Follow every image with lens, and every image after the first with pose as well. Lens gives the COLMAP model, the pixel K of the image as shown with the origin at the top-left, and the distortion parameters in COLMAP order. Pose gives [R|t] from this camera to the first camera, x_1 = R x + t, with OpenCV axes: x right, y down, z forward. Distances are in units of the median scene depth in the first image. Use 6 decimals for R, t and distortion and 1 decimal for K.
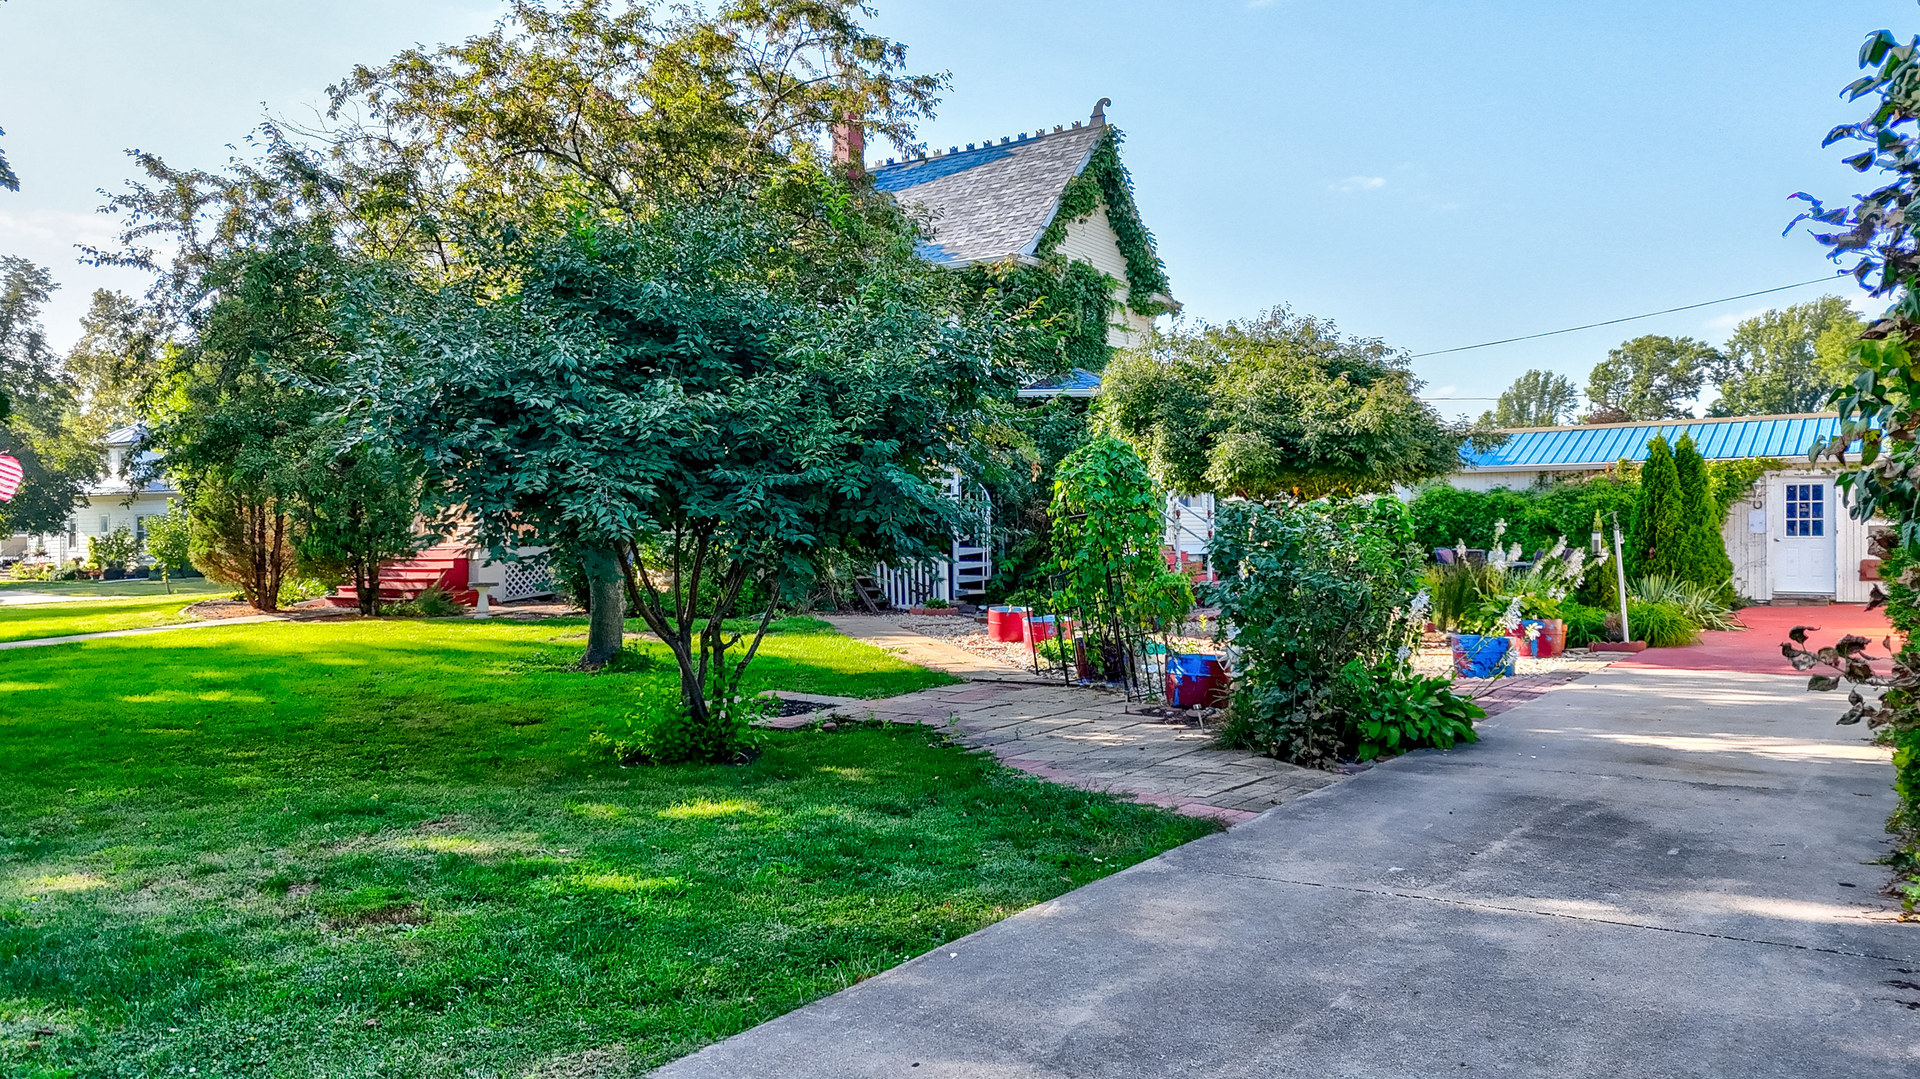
lens RADIAL K [[1368.0, 0, 957.2], [0, 1368.0, 537.5], [0, 0, 1]] dist [0.037235, -0.000074]
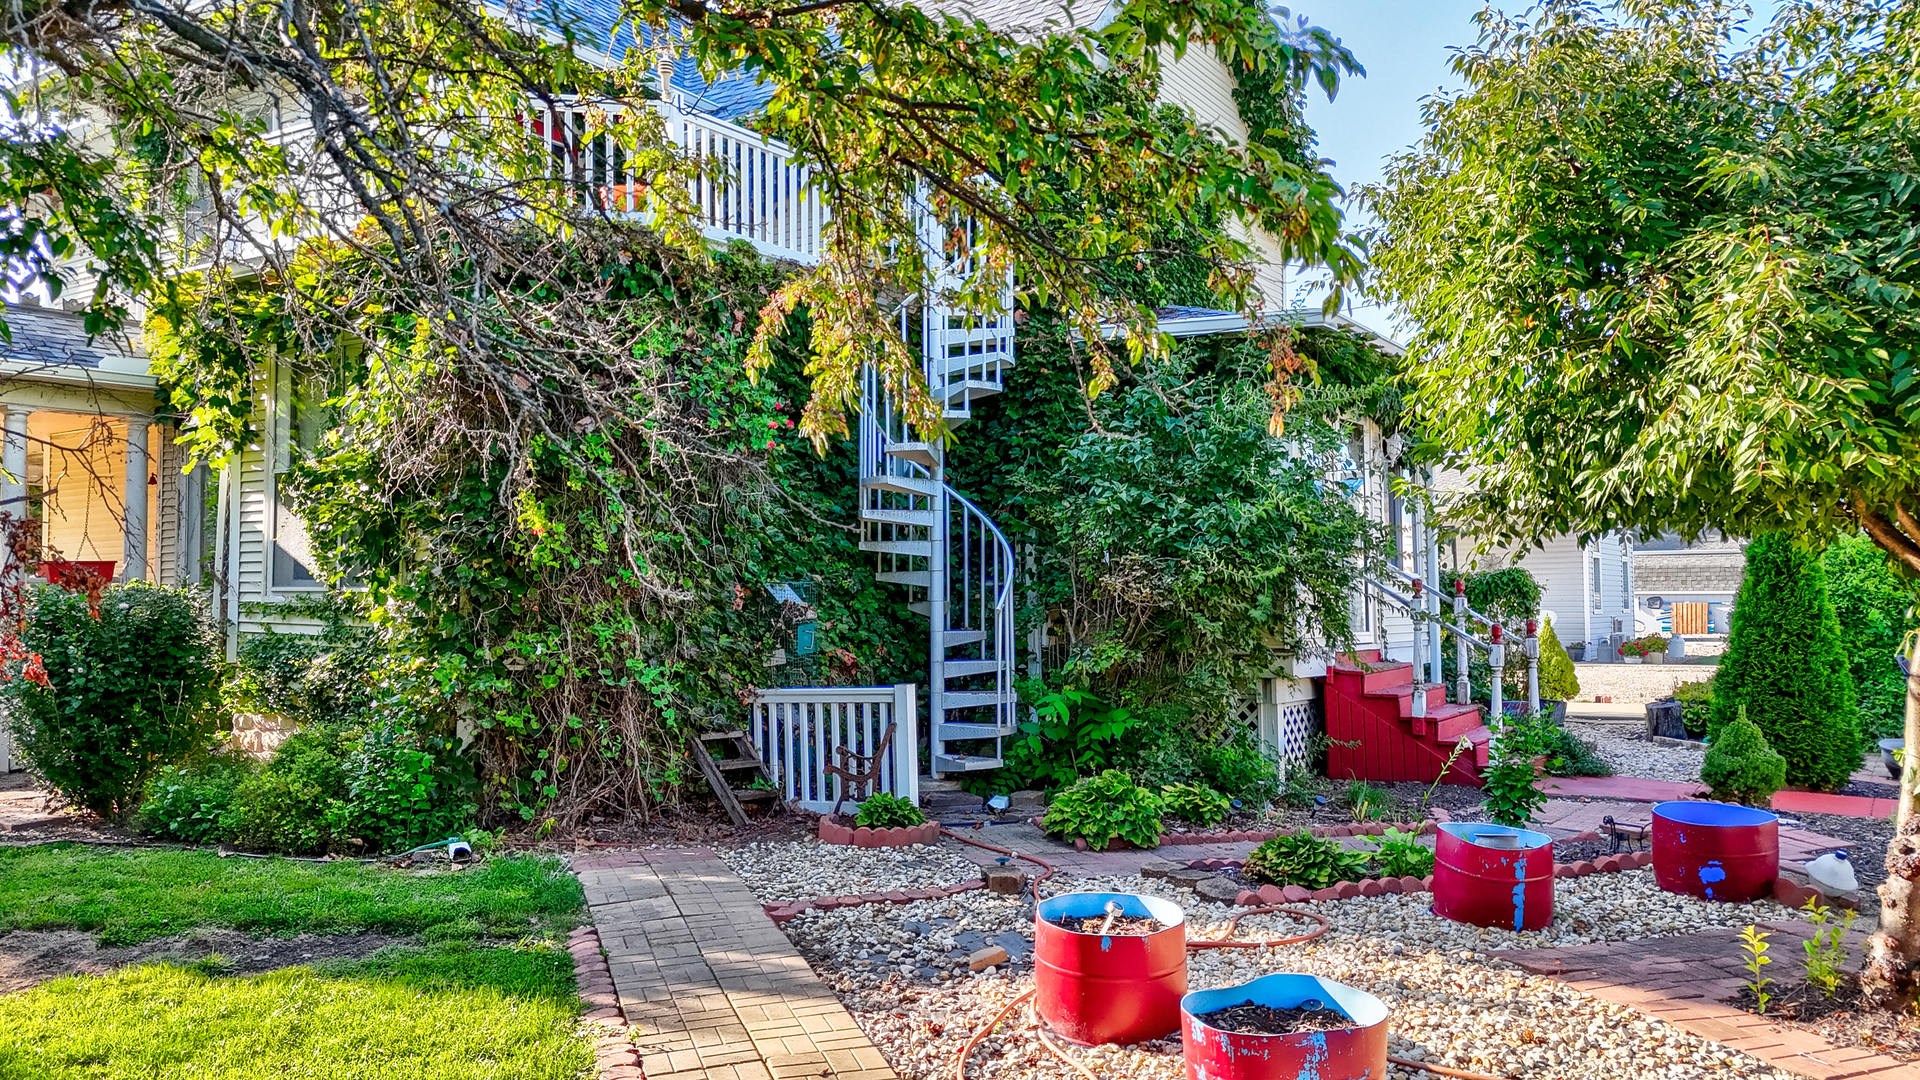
lens RADIAL K [[1368.0, 0, 960.1], [0, 1368.0, 541.1], [0, 0, 1]] dist [0.037235, -0.000074]
pose [[0.999978, 0.000375, 0.006652, 0.003528], [-0.000053, 0.998834, -0.048286, -0.010488], [-0.006662, 0.048284, 0.998811, 0.550397]]
